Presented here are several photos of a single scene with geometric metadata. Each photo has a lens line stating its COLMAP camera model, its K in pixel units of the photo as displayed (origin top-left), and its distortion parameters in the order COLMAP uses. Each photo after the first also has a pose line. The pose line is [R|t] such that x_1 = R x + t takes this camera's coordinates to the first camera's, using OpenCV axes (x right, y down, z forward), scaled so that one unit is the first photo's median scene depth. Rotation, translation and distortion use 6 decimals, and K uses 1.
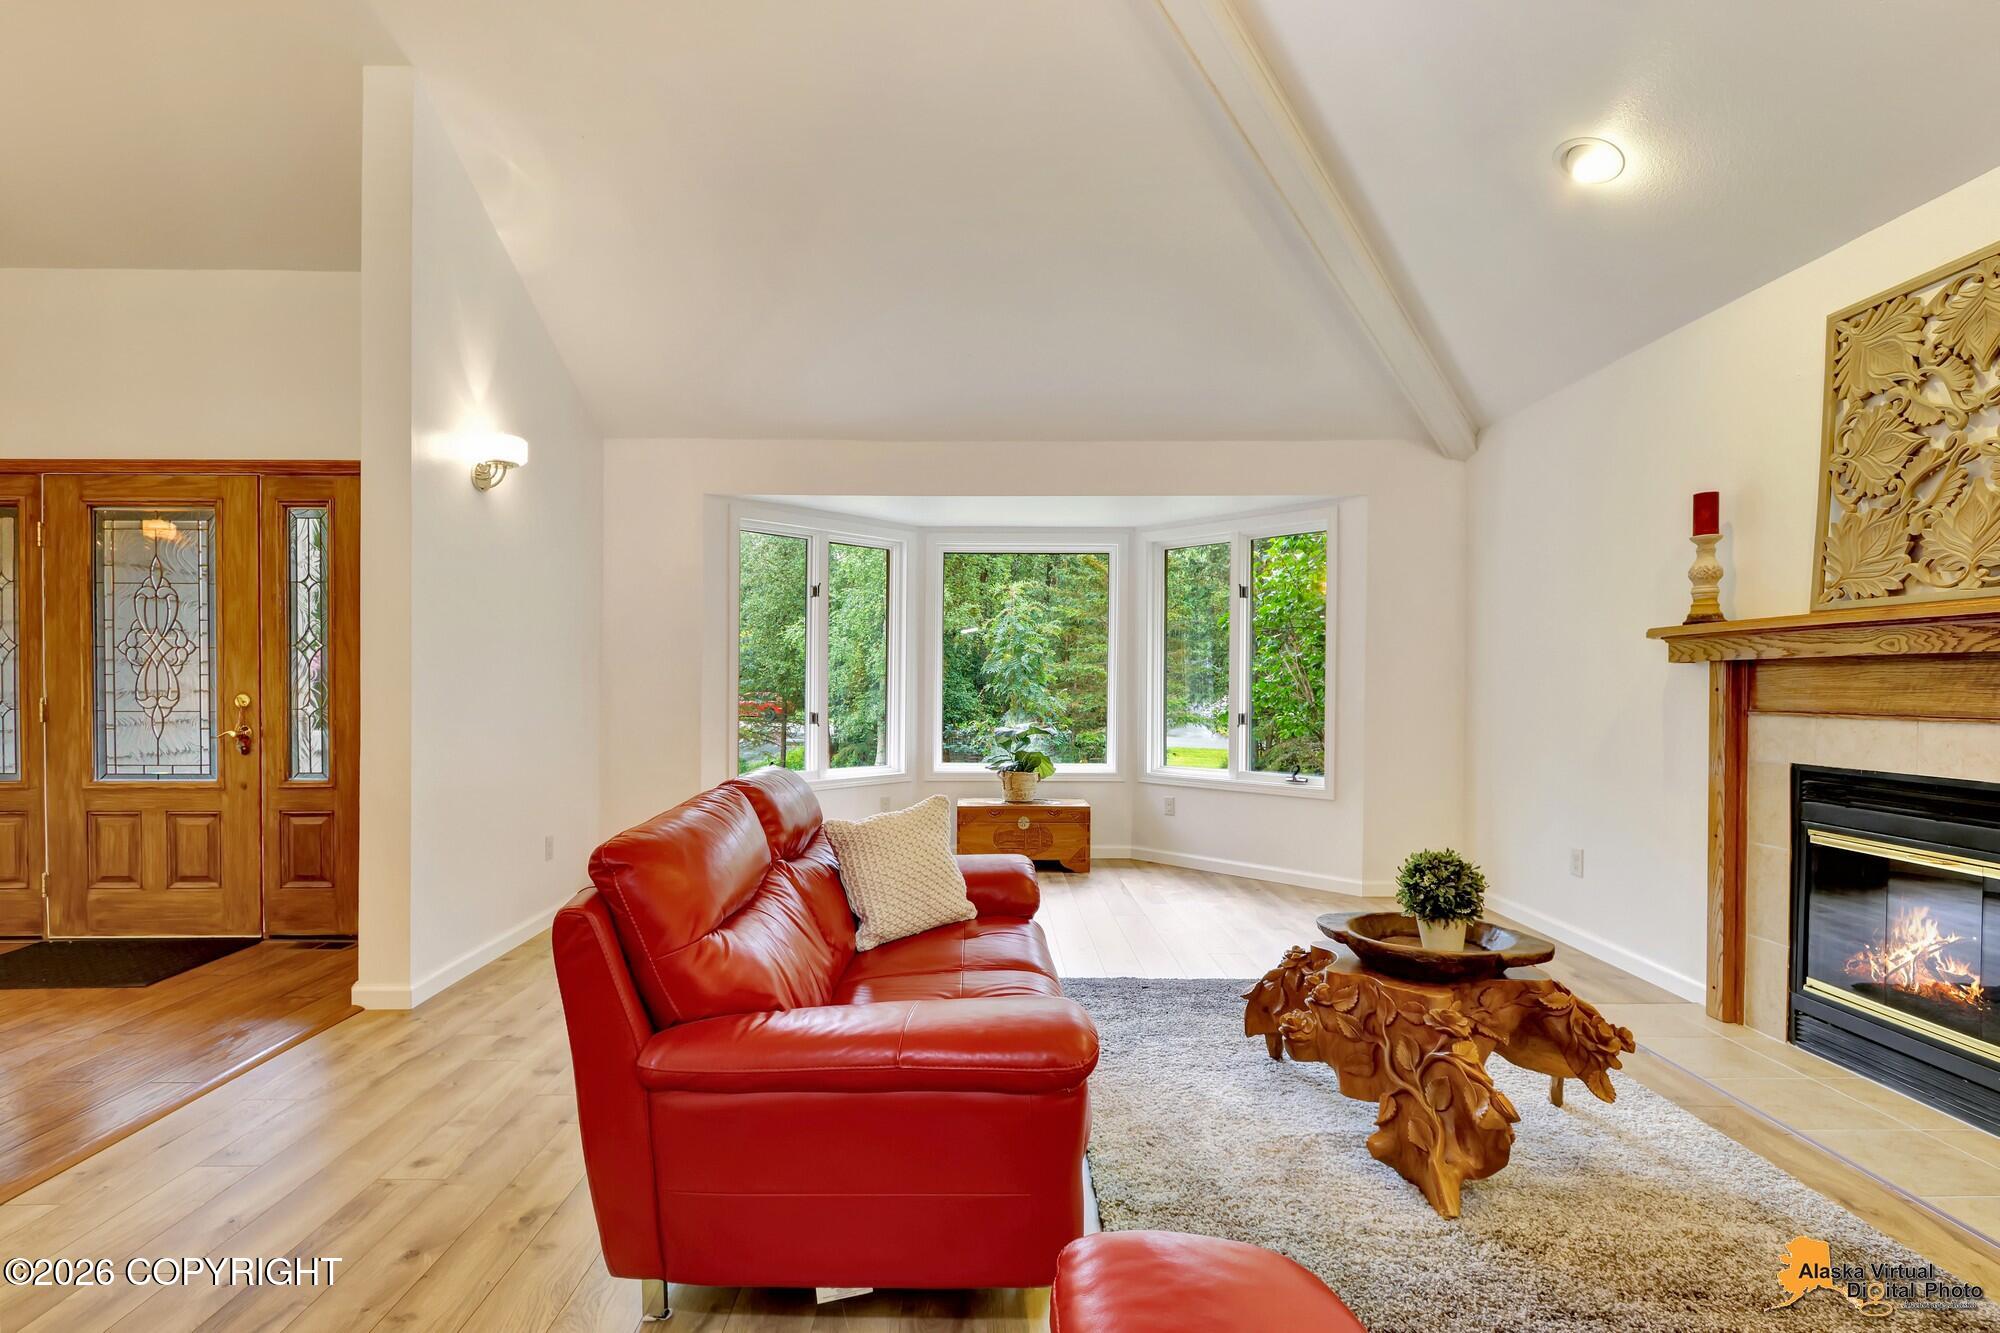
lens RADIAL K [[888.0, 0, 996.0], [0, 888.0, 690.2], [0, 0, 1]] dist [0.001782, -0.000271]
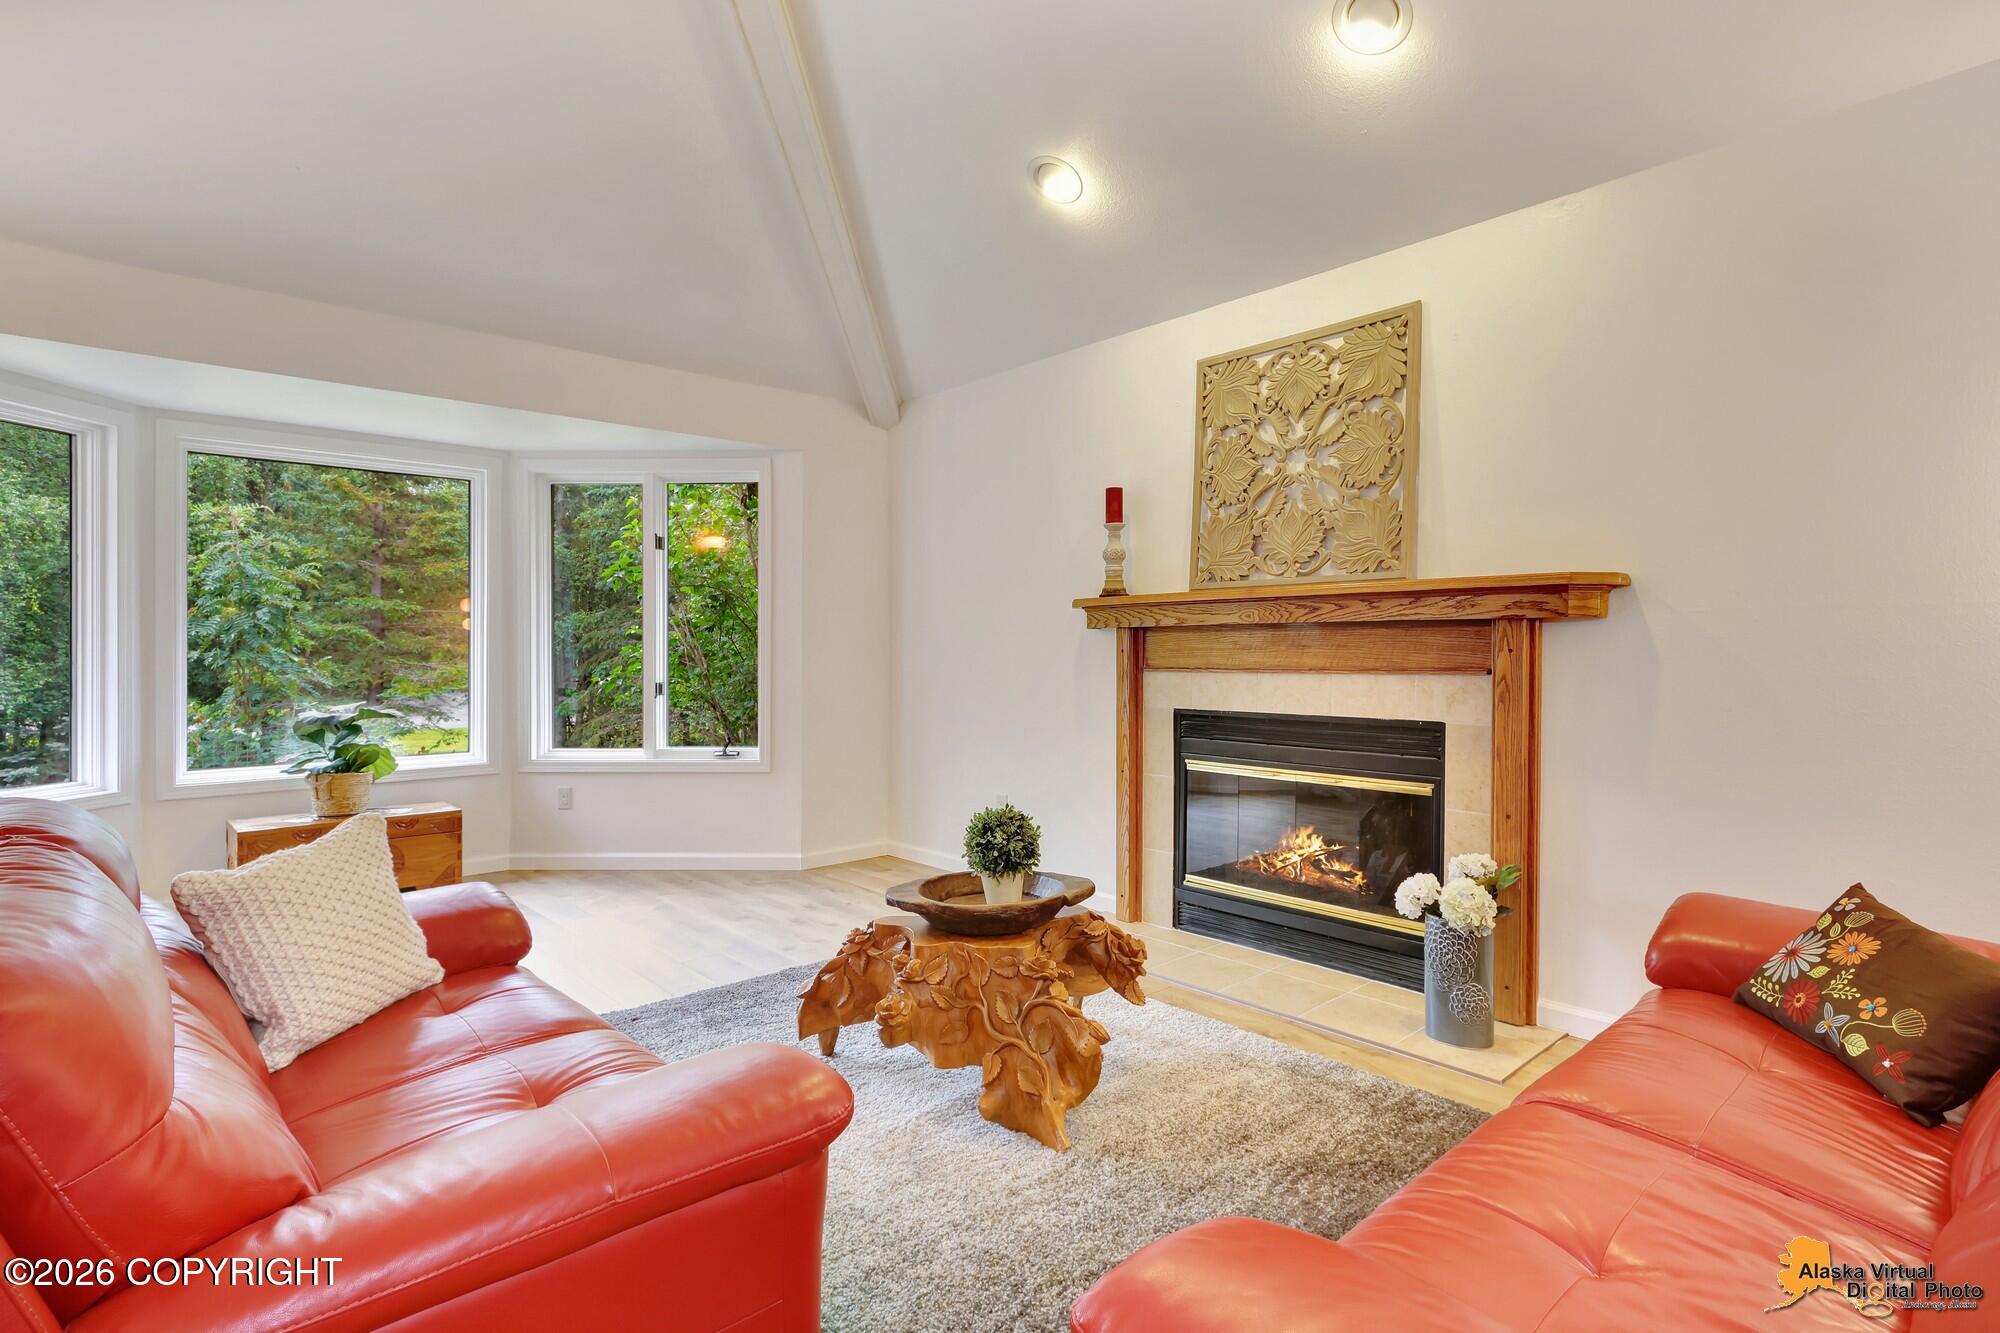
lens RADIAL K [[972.7, 0, 1000.0], [0, 972.7, 666.5], [0, 0, 1]] dist [0.009903, -0.000318]
pose [[0.743670, -0.016832, 0.668334, -0.239782], [0.009632, 0.999849, 0.014464, -0.000304], [-0.668477, -0.004319, 0.743720, 0.145248]]
